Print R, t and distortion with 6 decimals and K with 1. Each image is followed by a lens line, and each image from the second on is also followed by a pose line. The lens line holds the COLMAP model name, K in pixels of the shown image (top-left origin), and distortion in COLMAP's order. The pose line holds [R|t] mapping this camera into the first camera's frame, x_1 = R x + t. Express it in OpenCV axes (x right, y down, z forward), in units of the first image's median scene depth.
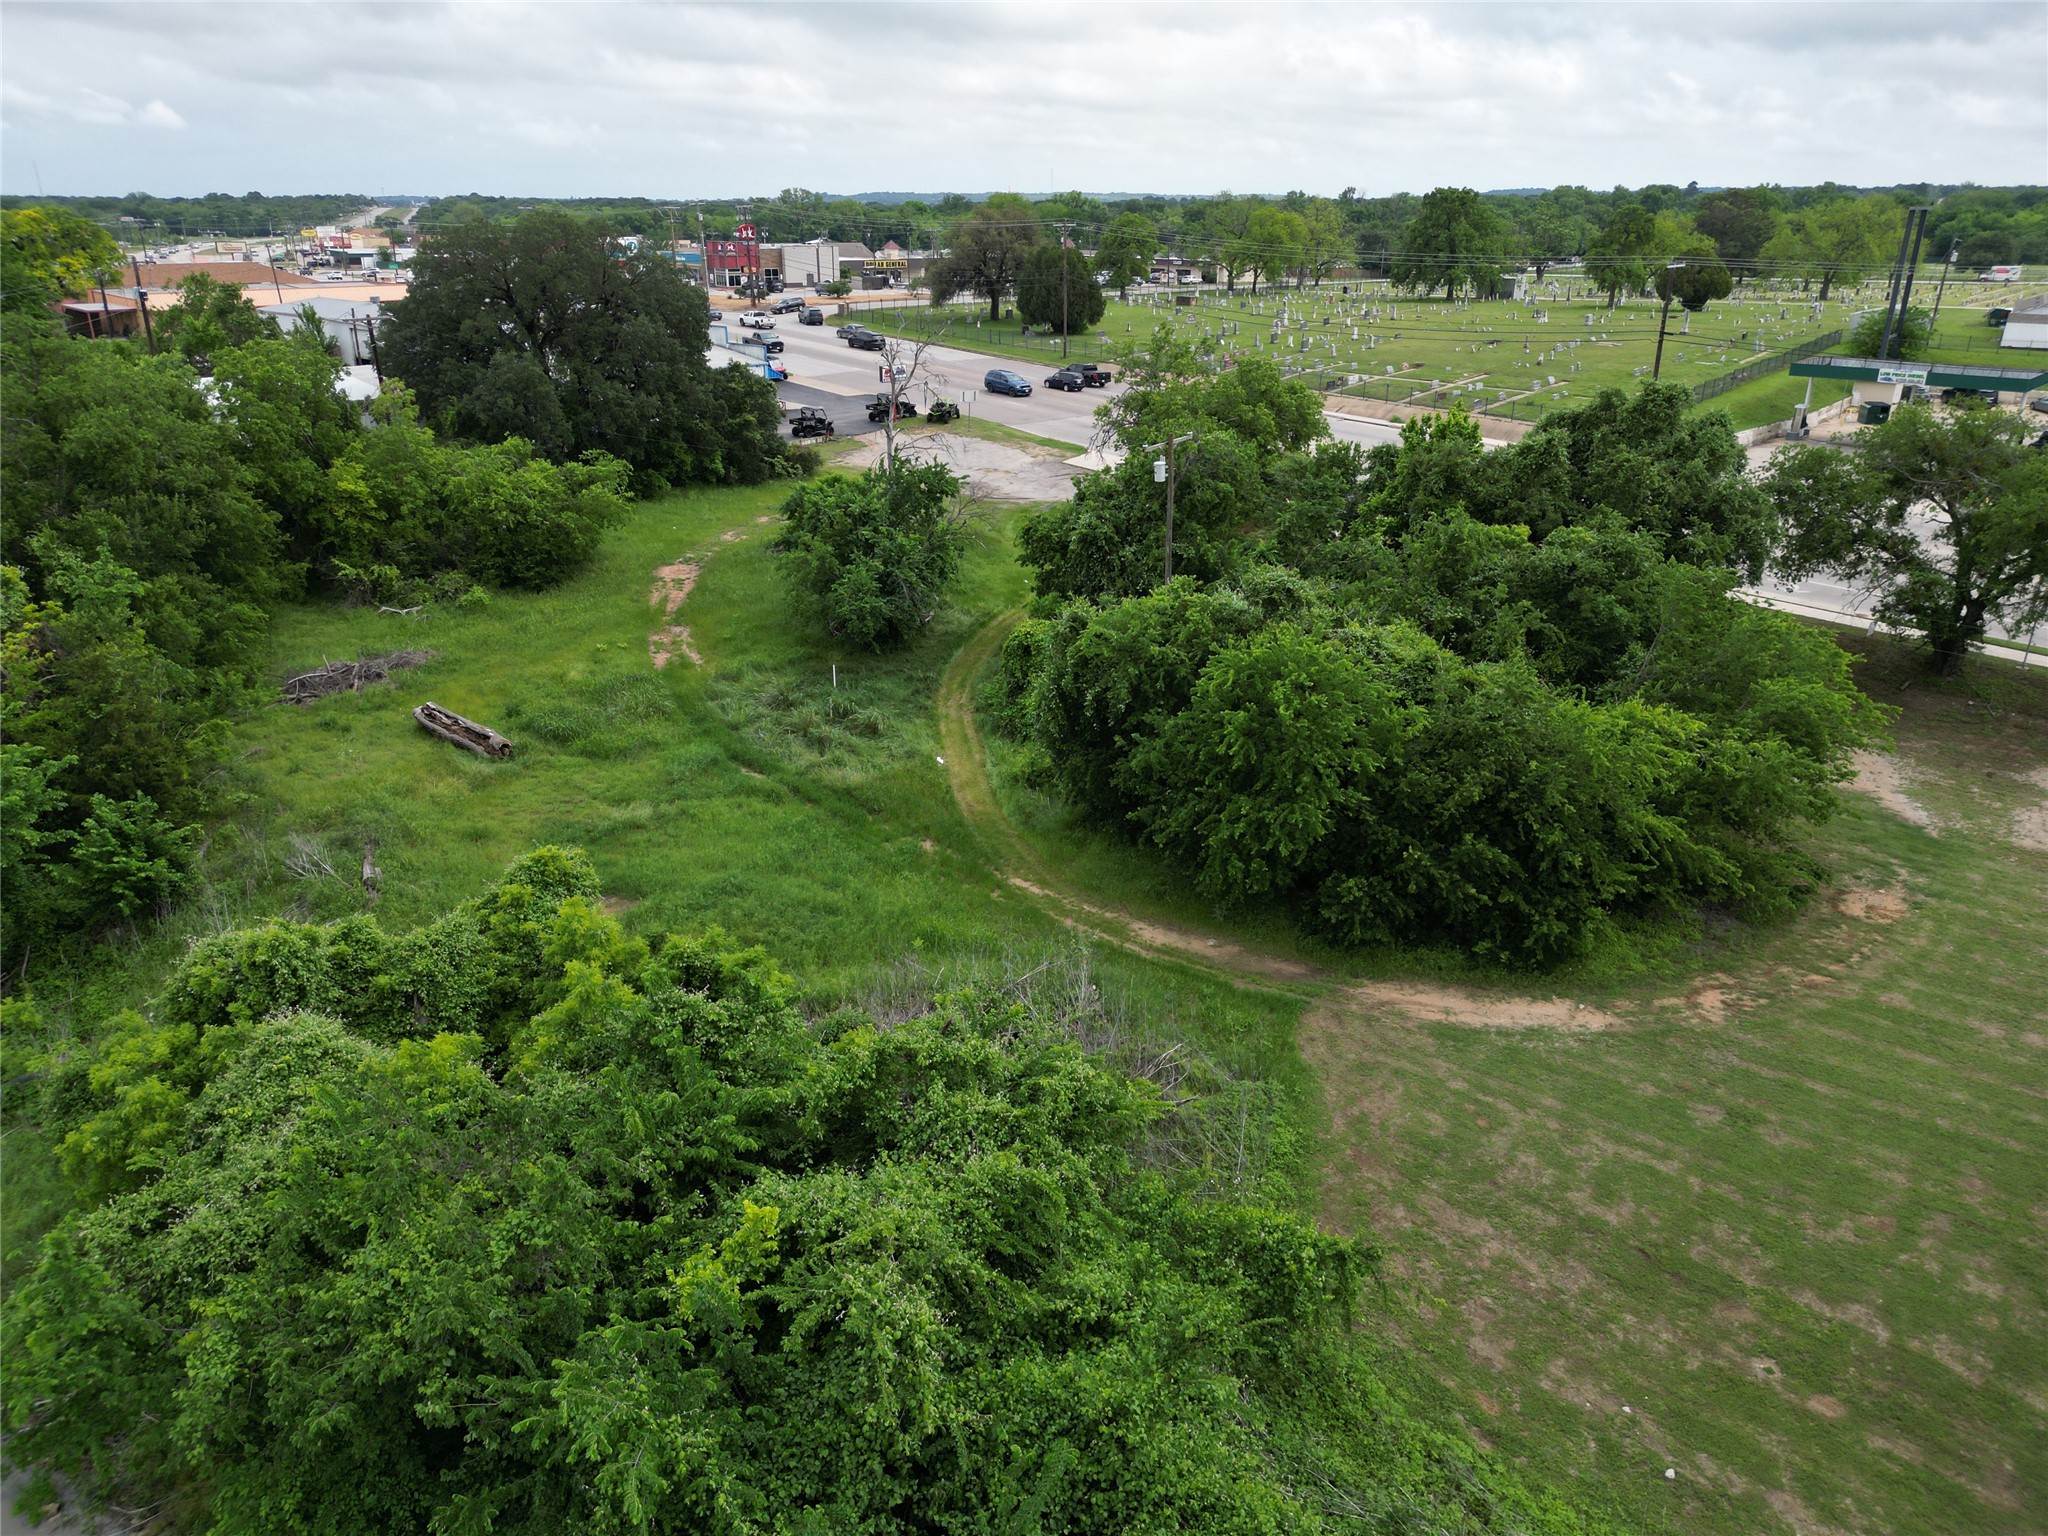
lens RADIAL K [[1439.8, 0, 1031.0], [0, 1439.8, 760.7], [0, 0, 1]] dist [0.071180, -0.064999]
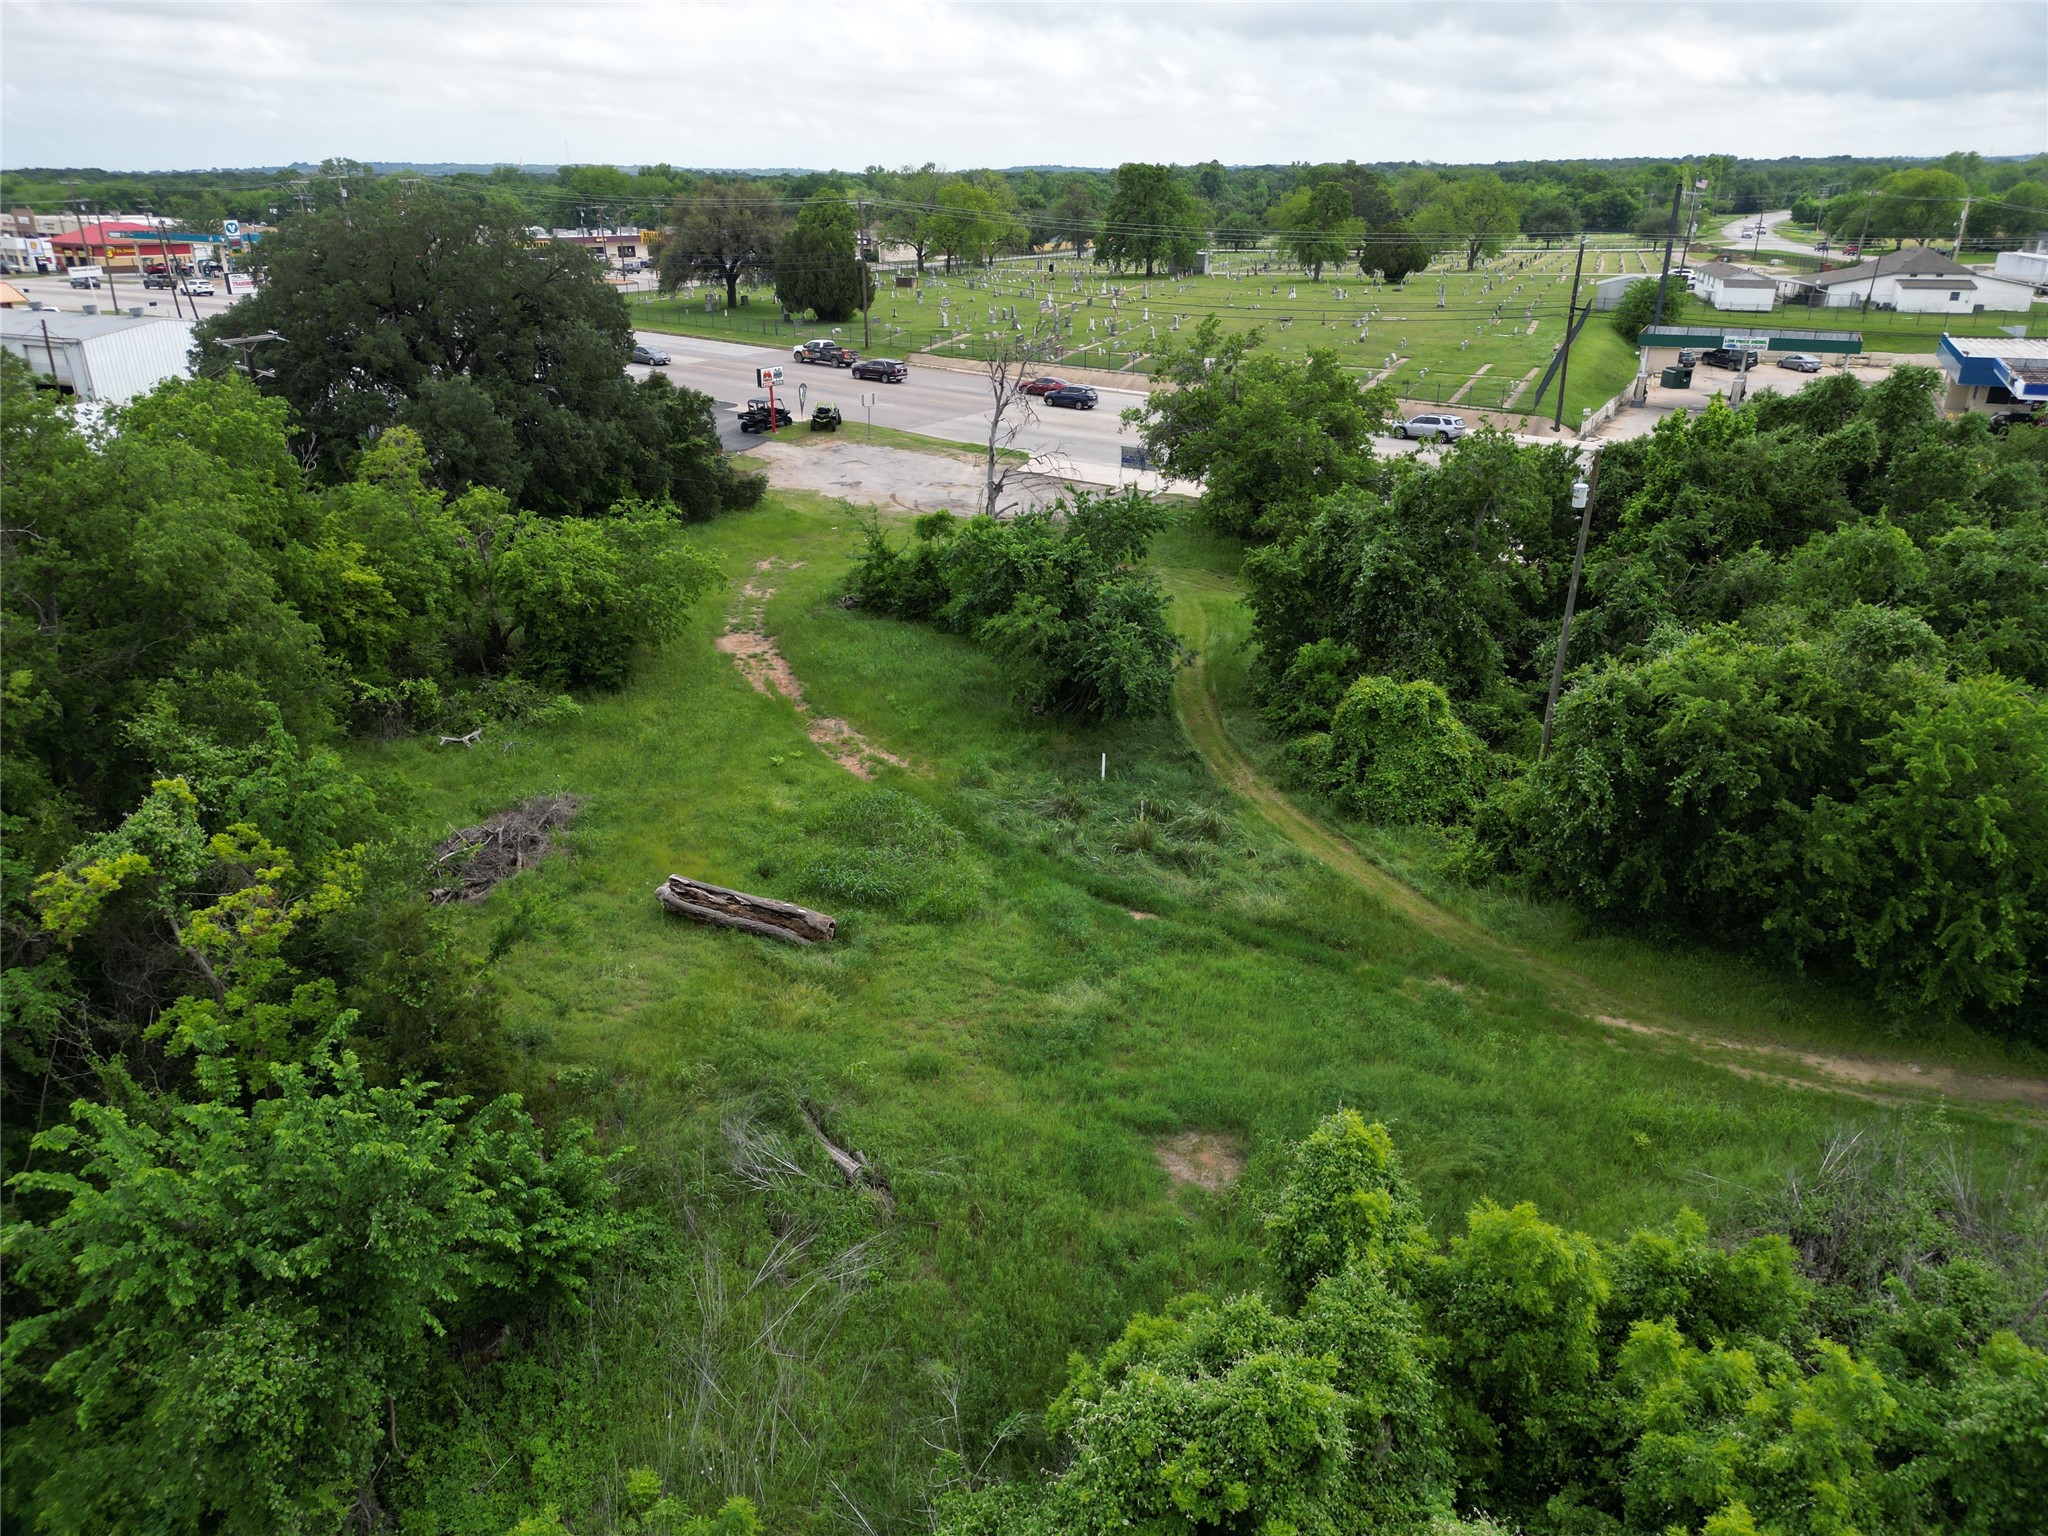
lens RADIAL K [[1444.2, 0, 1026.8], [0, 1444.2, 728.2], [0, 0, 1]] dist [0.069723, -0.064881]
pose [[0.954111, -0.108279, 0.279191, -0.402856], [0.109560, 0.993919, 0.011061, -0.093677], [-0.278691, 0.020035, 0.960172, 0.226575]]
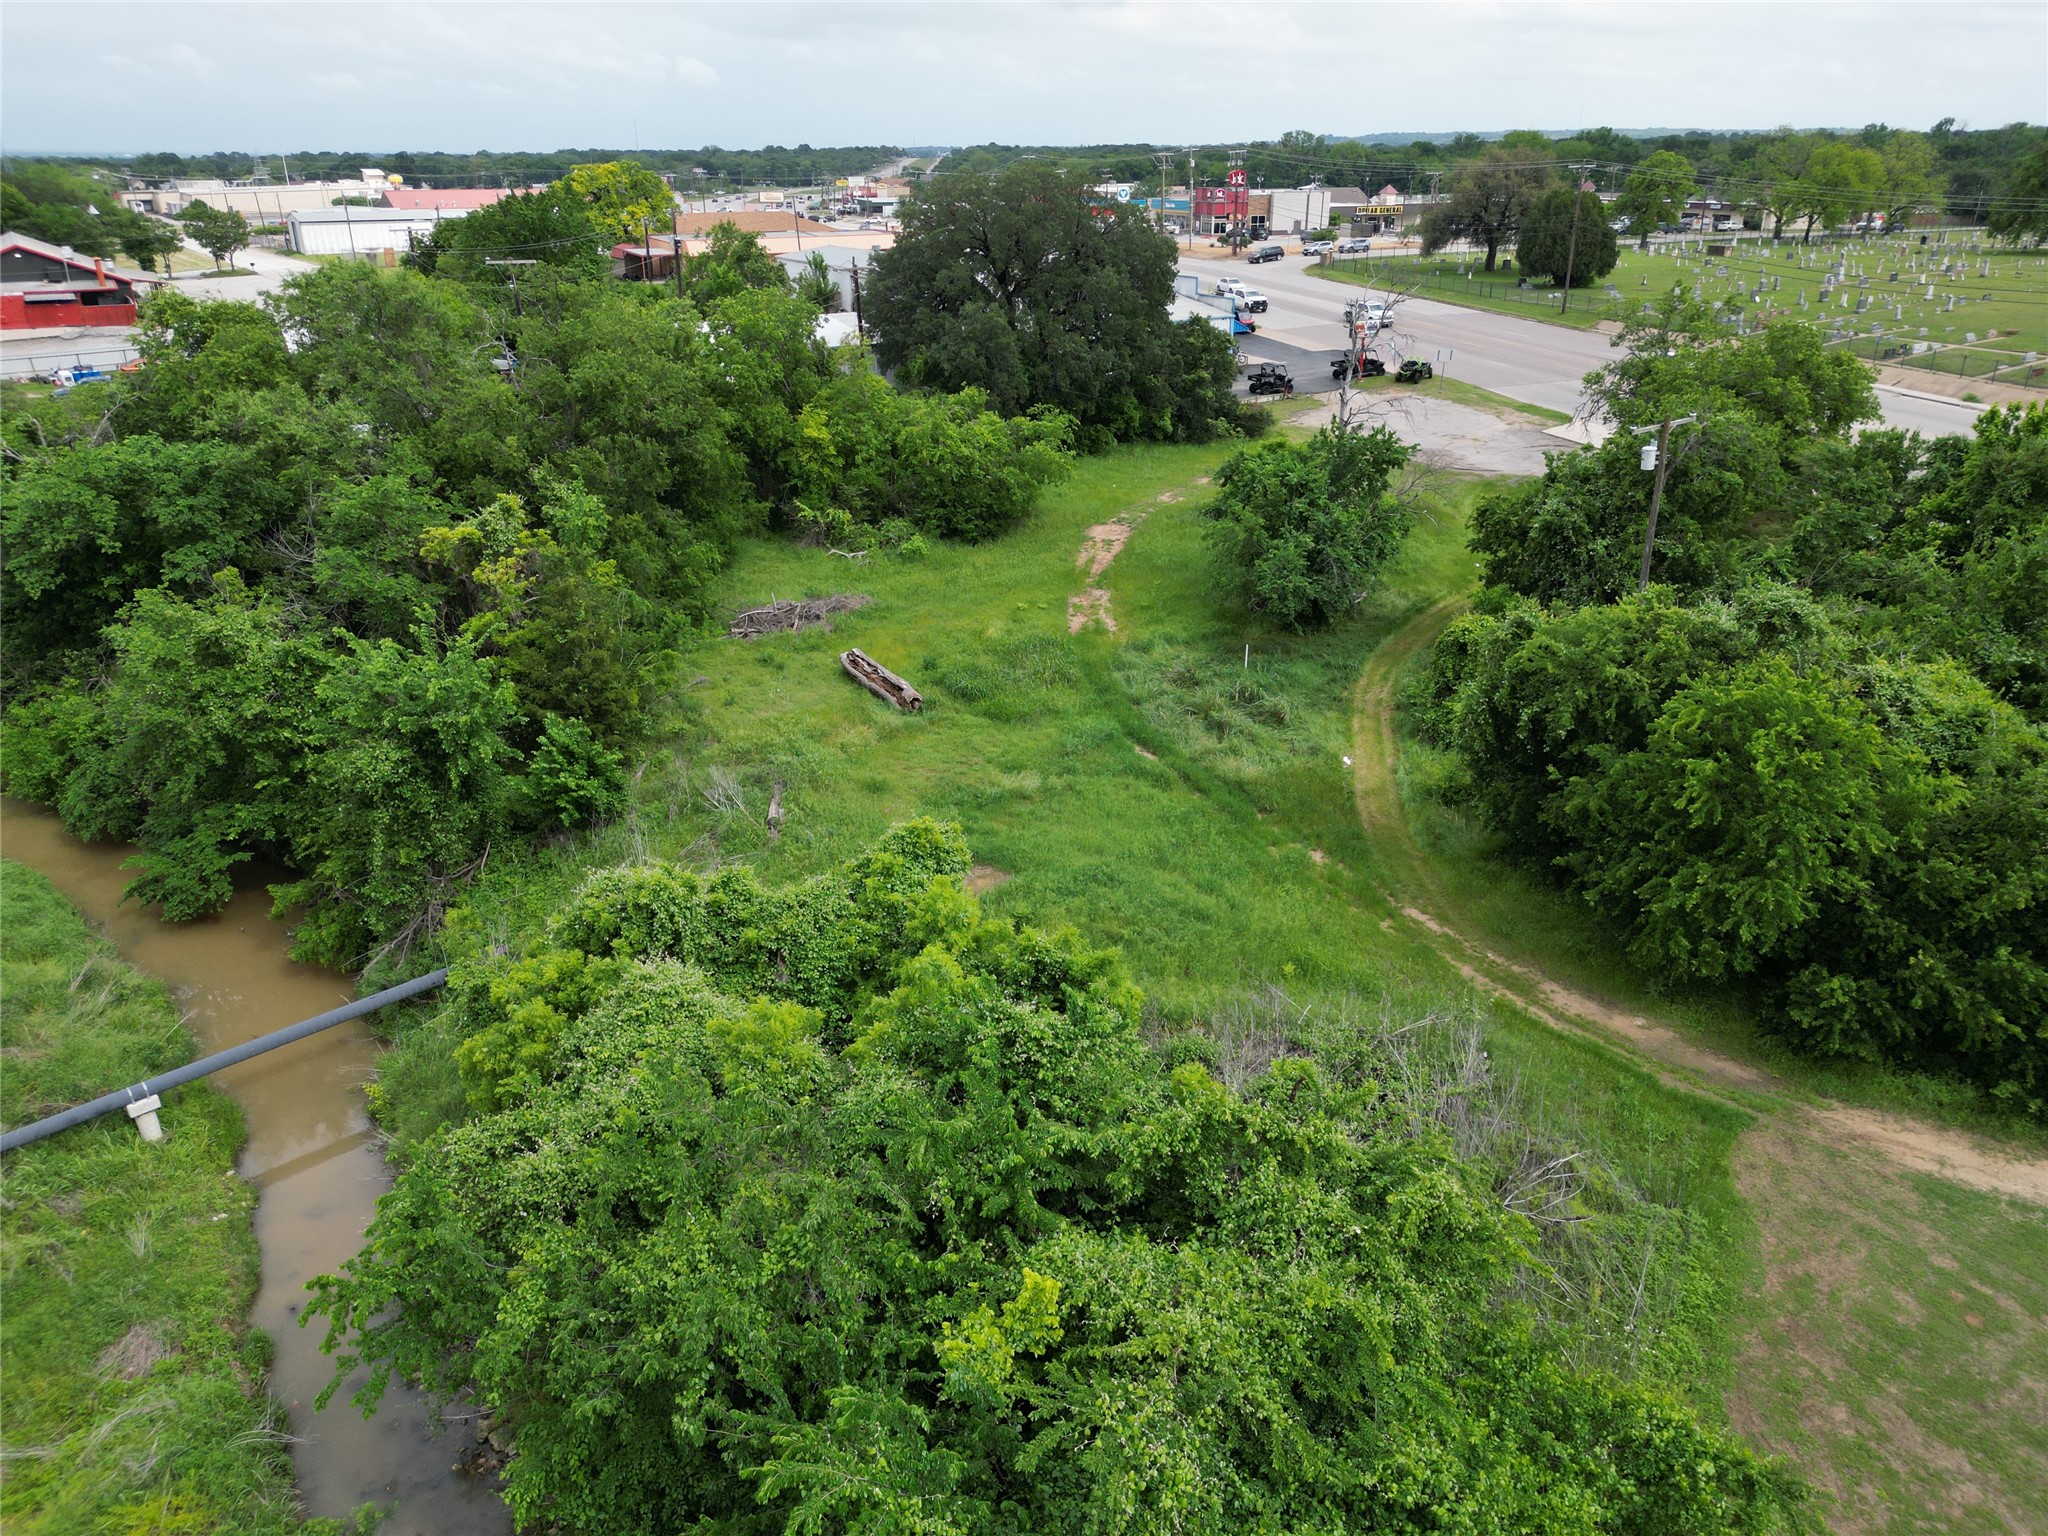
lens RADIAL K [[1434.5, 0, 1031.4], [0, 1434.5, 771.0], [0, 0, 1]] dist [0.082722, -0.093962]
pose [[0.949834, 0.115979, -0.290456, 0.011473], [-0.104353, 0.993004, 0.055257, -0.021115], [0.294833, -0.022175, 0.955292, 0.053779]]
